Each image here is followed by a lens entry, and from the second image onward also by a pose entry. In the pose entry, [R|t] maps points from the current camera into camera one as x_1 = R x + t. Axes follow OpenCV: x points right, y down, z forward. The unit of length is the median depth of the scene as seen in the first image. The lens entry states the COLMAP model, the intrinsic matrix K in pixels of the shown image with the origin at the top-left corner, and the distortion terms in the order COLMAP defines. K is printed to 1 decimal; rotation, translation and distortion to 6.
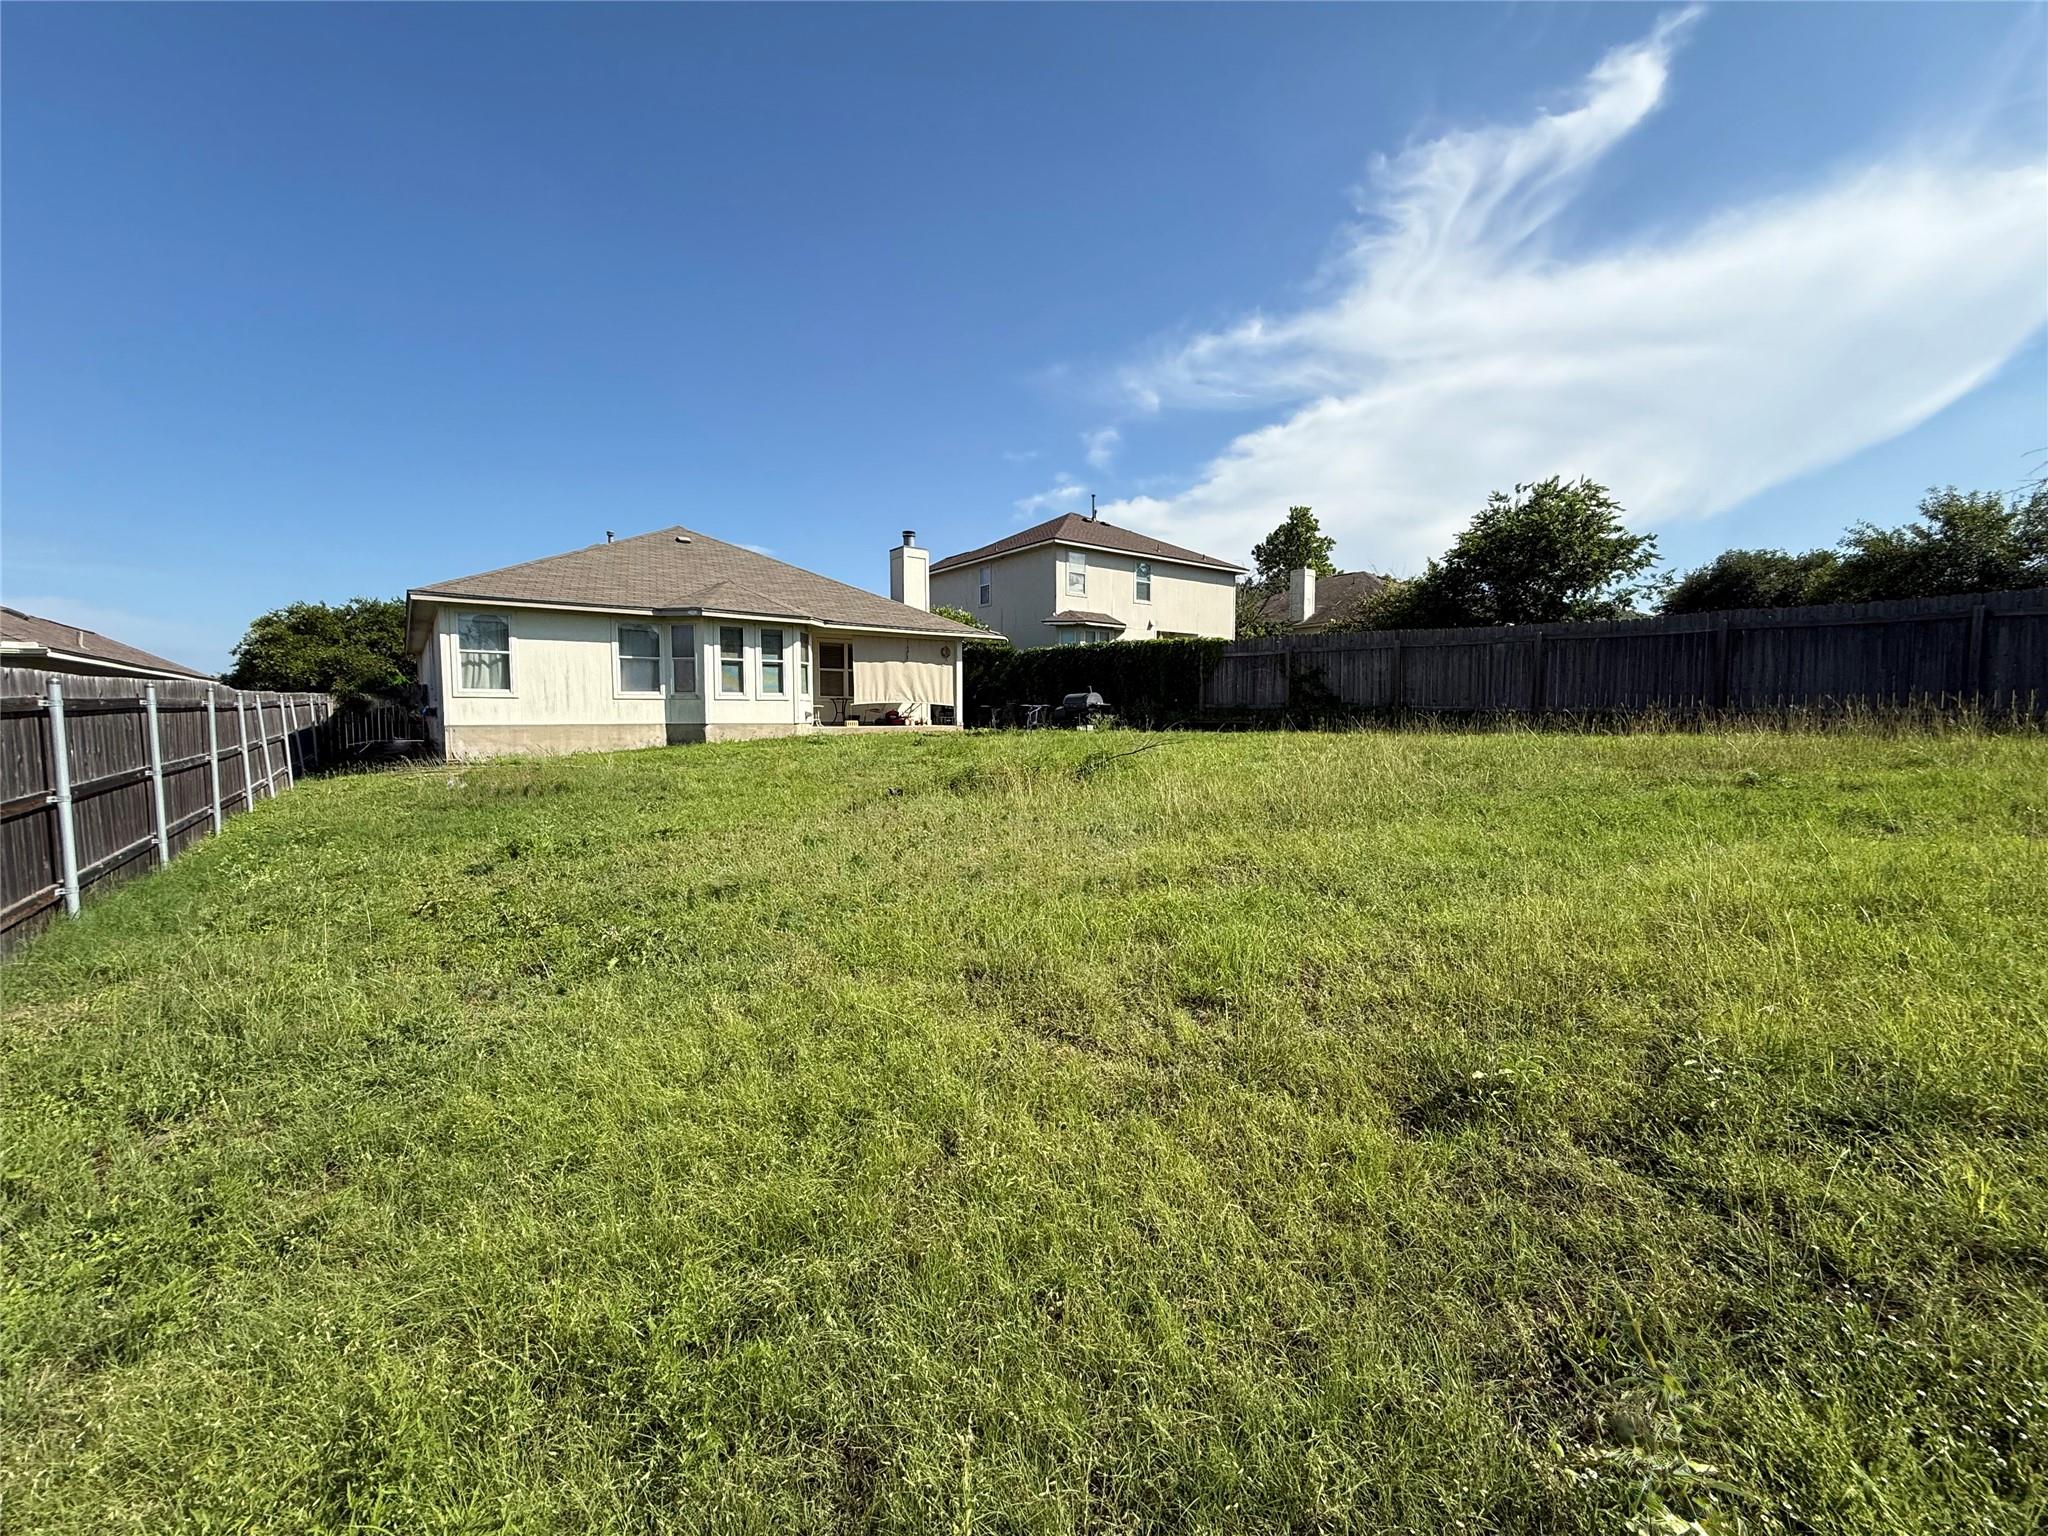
lens RADIAL K [[821.3, 0, 1024.5], [0, 821.3, 763.5], [0, 0, 1]] dist [0.011895, 0.000069]
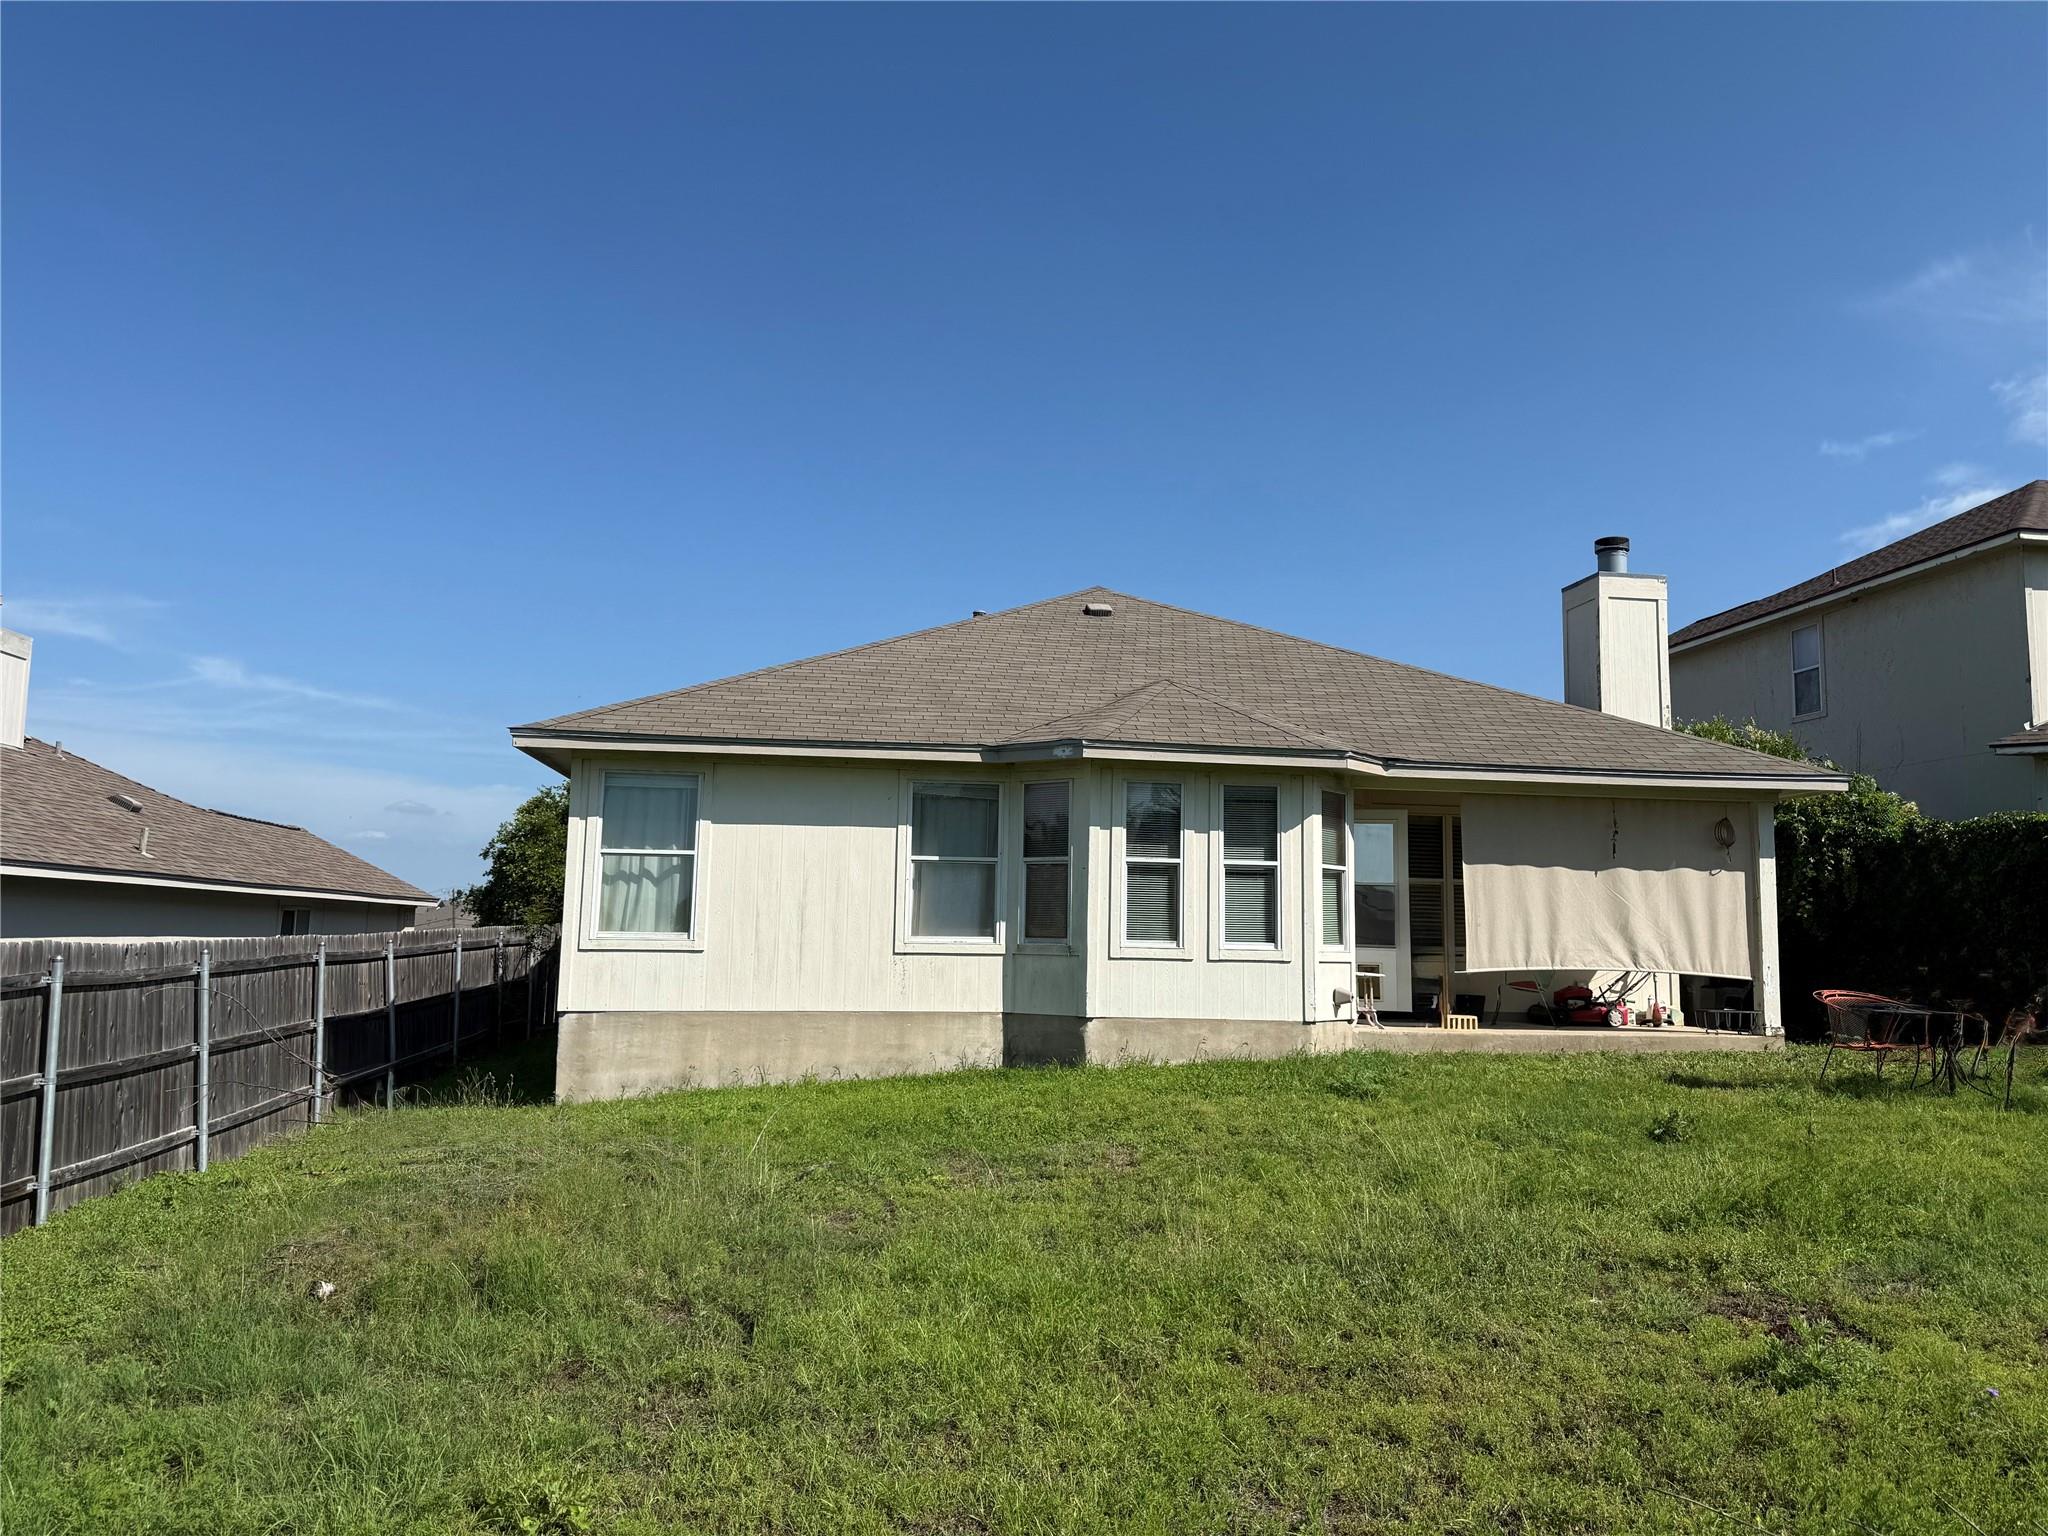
lens RADIAL K [[1452.0, 0, 1029.7], [0, 1452.0, 765.2], [0, 0, 1]] dist [0.040243, 0.000360]
pose [[0.865764, -0.040181, -0.498838, -0.041533], [-0.050865, 0.984545, -0.167583, -0.045513], [0.497862, 0.170460, 0.850339, 0.320793]]
